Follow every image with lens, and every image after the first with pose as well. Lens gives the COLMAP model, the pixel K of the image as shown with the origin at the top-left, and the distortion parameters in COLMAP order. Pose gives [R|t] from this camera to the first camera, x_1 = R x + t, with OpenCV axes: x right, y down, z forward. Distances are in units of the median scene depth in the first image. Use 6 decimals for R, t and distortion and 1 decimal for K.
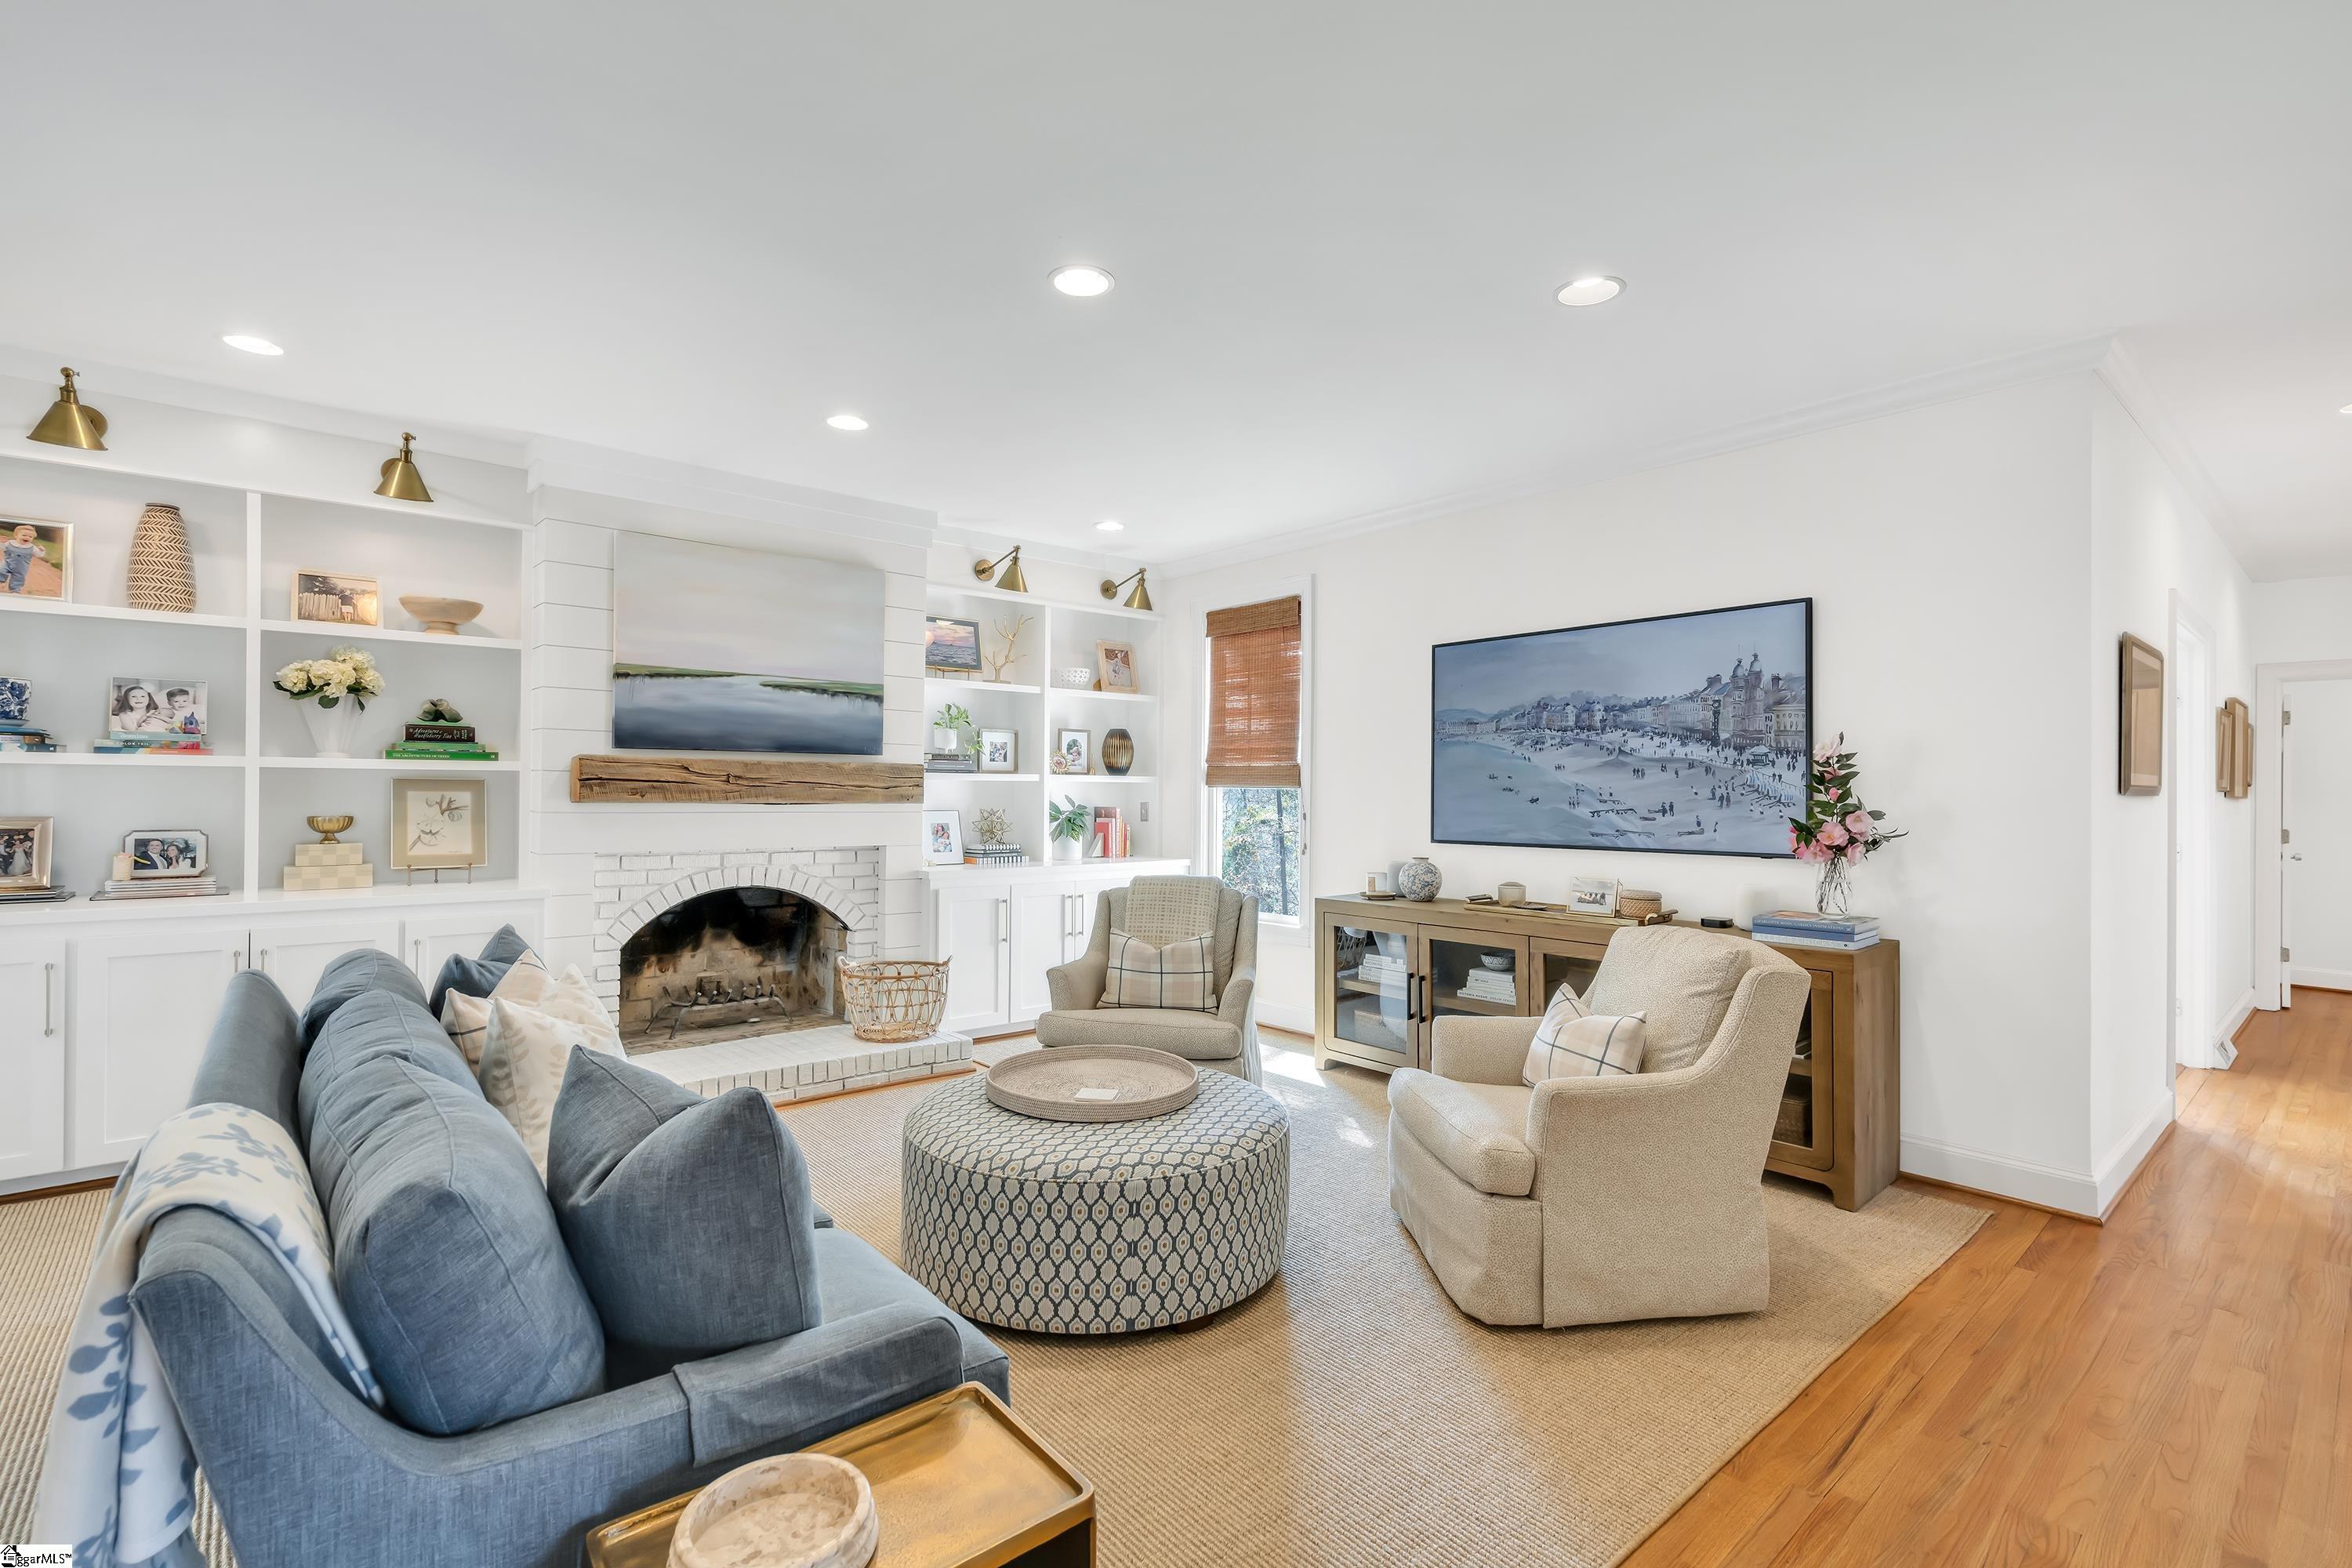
lens RADIAL K [[1069.0, 0, 1184.6], [0, 1069.0, 768.6], [0, 0, 1]] dist [-0.011204, 0.004629]
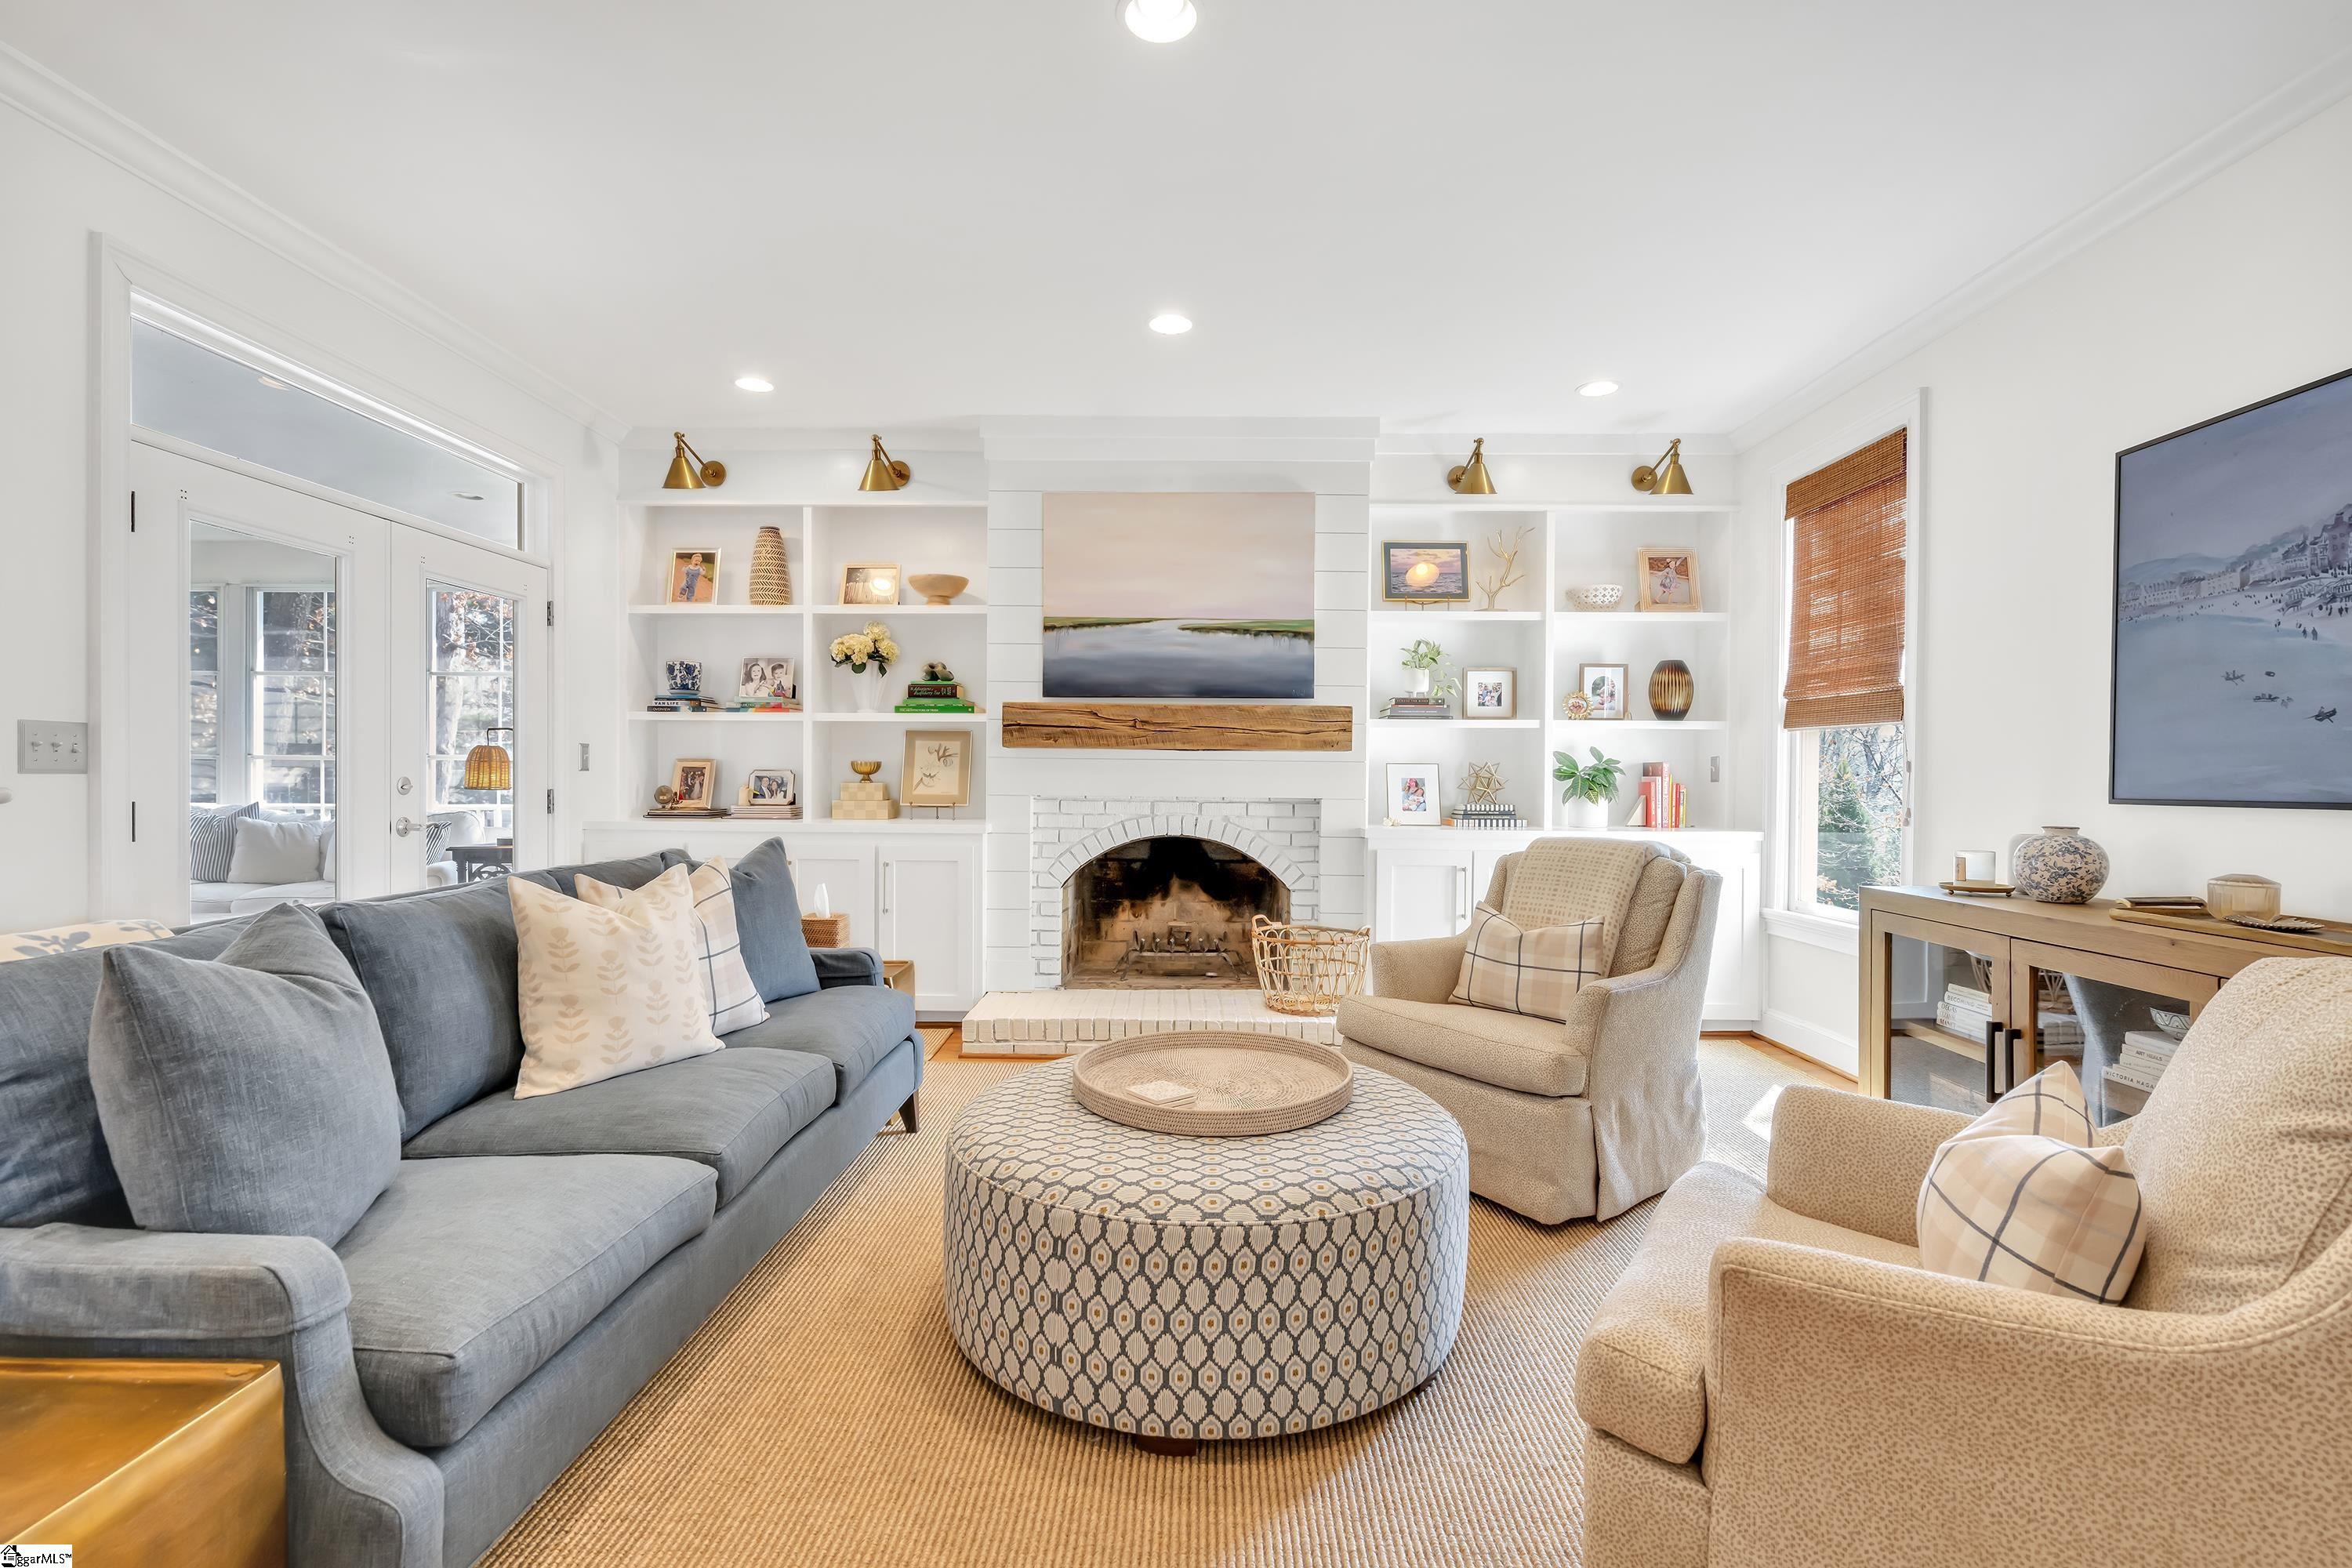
lens RADIAL K [[1069.0, 0, 1190.7], [0, 1069.0, 776.8], [0, 0, 1]] dist [-0.011204, 0.004629]
pose [[0.747181, -0.002095, -0.664617, 0.271861], [0.011814, 0.999879, 0.010131, 0.049401], [0.664516, -0.015422, 0.747115, 0.289835]]
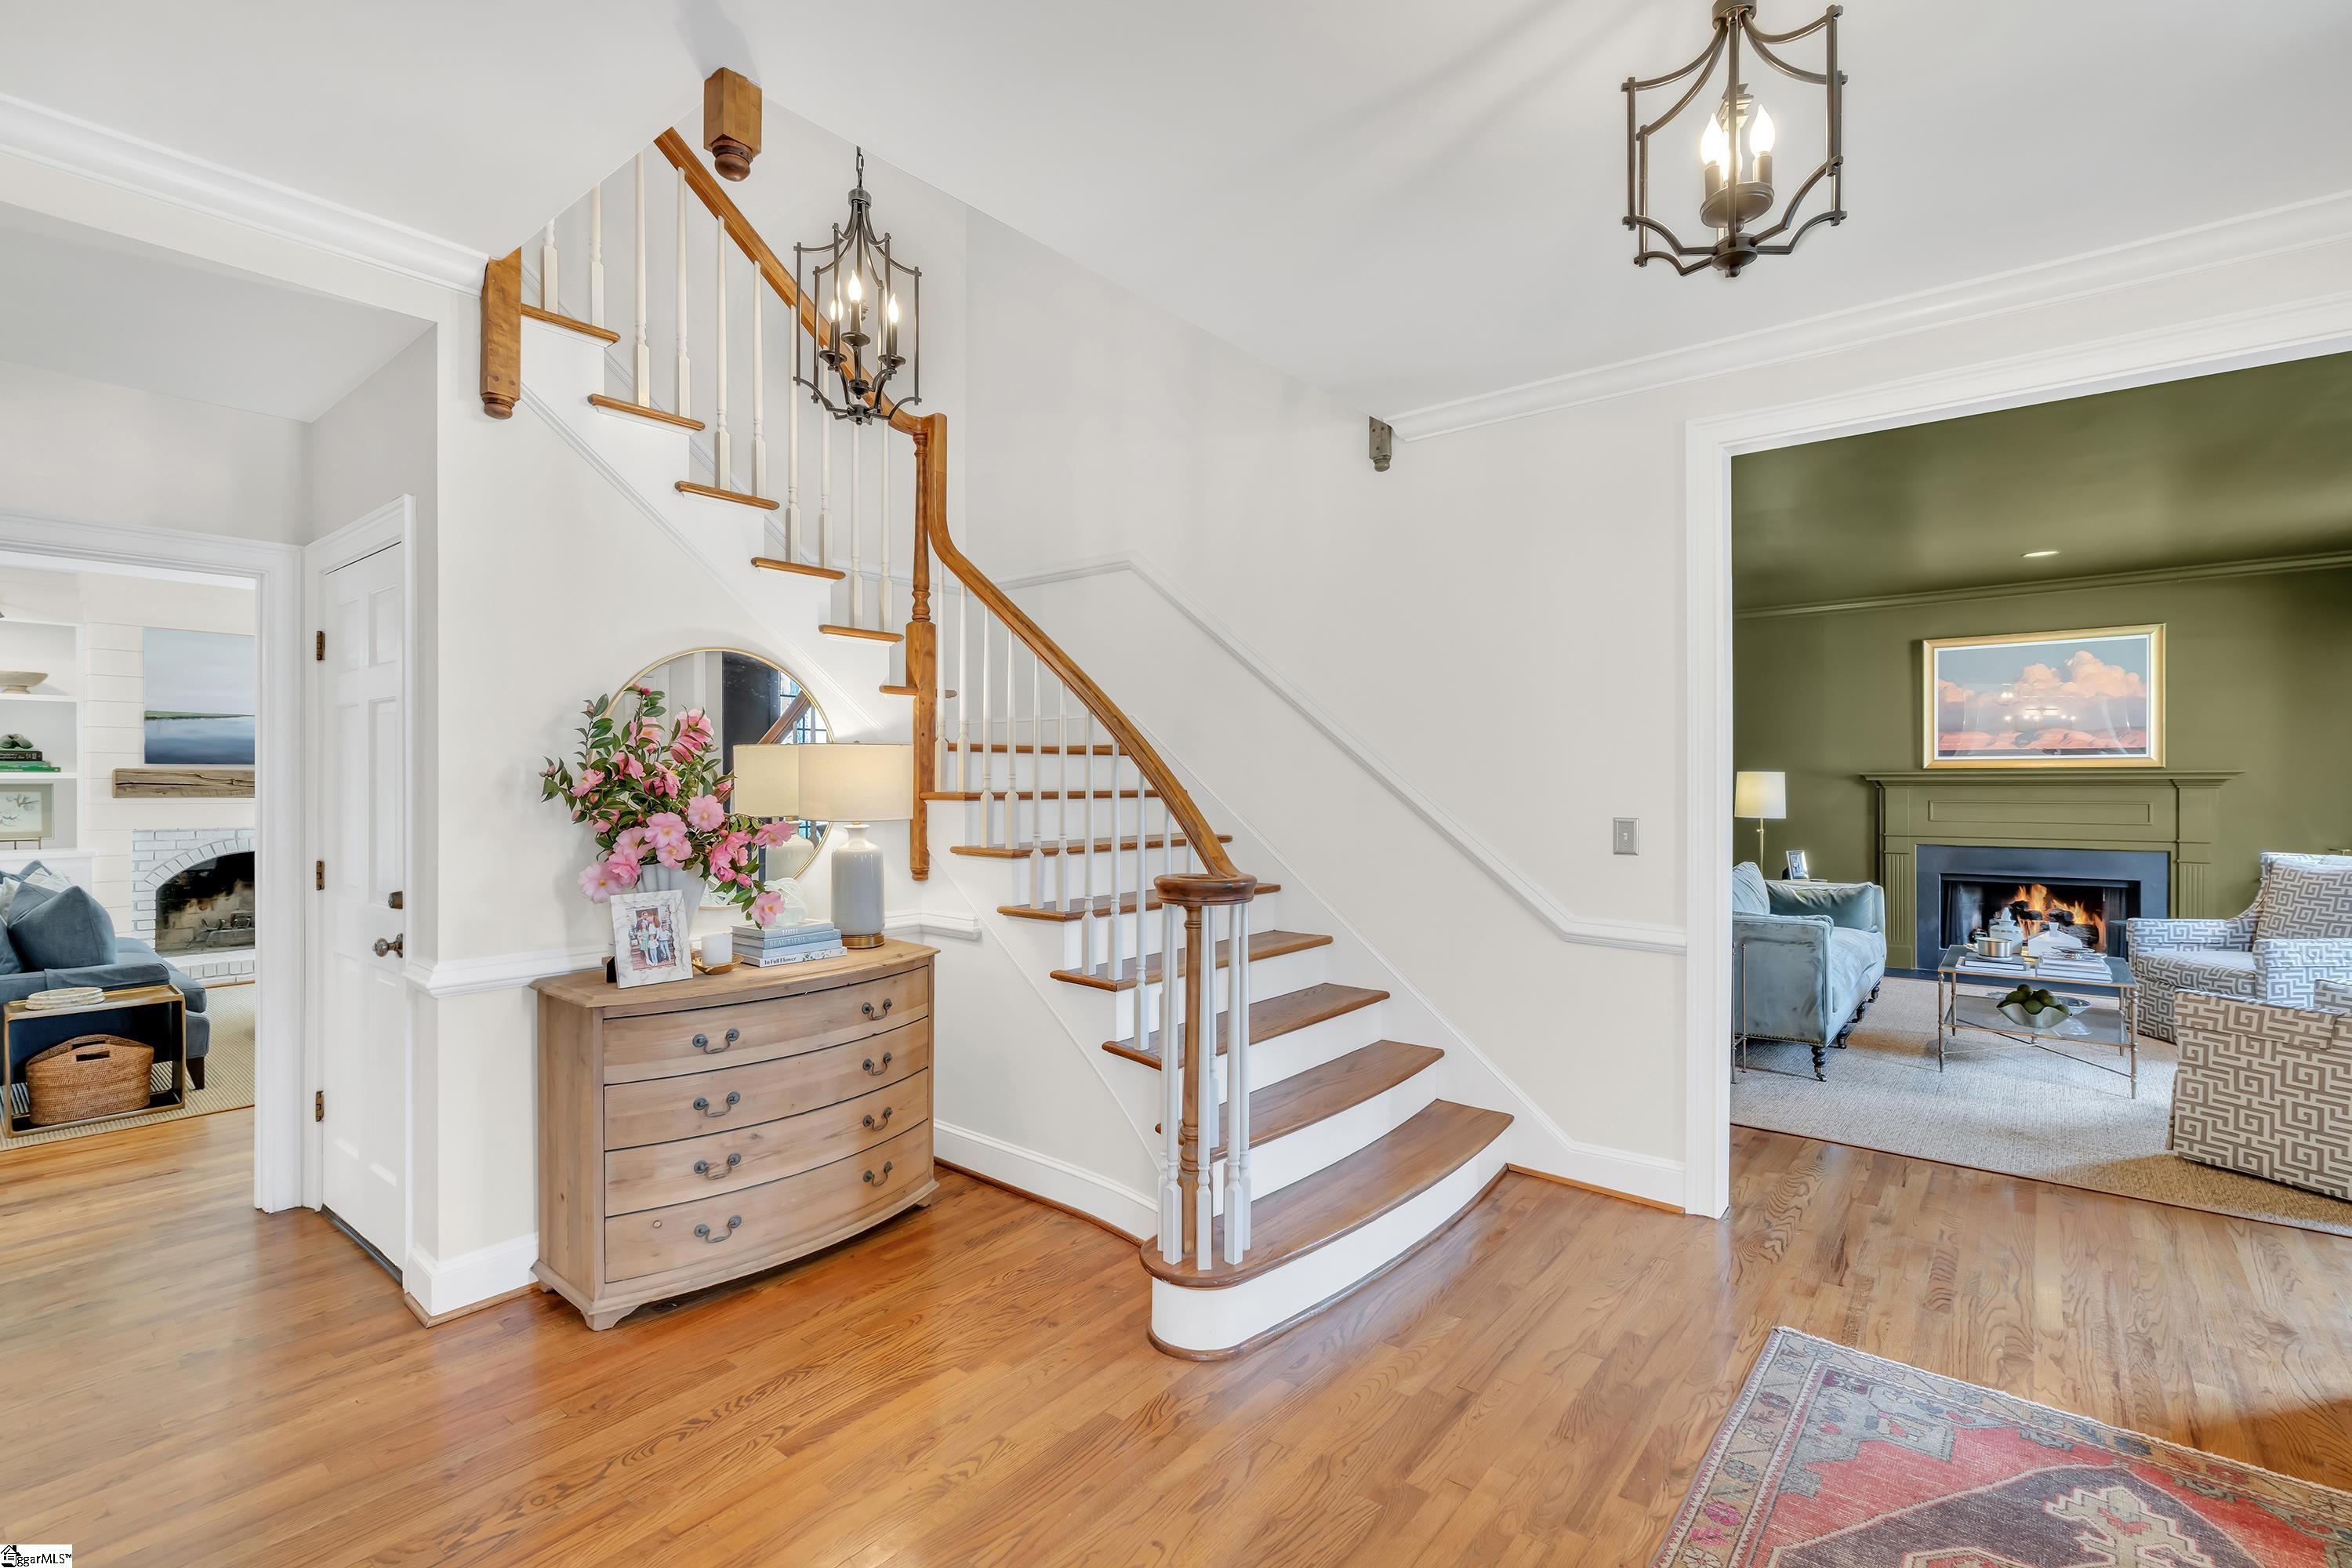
lens RADIAL K [[1069.0, 0, 1174.2], [0, 1069.0, 776.4], [0, 0, 1]] dist [-0.011204, 0.004629]
pose [[0.985107, -0.008408, 0.171735, 0.685836], [0.005864, 0.999866, 0.015315, -0.015202], [-0.171840, -0.014080, 0.985024, -0.805054]]
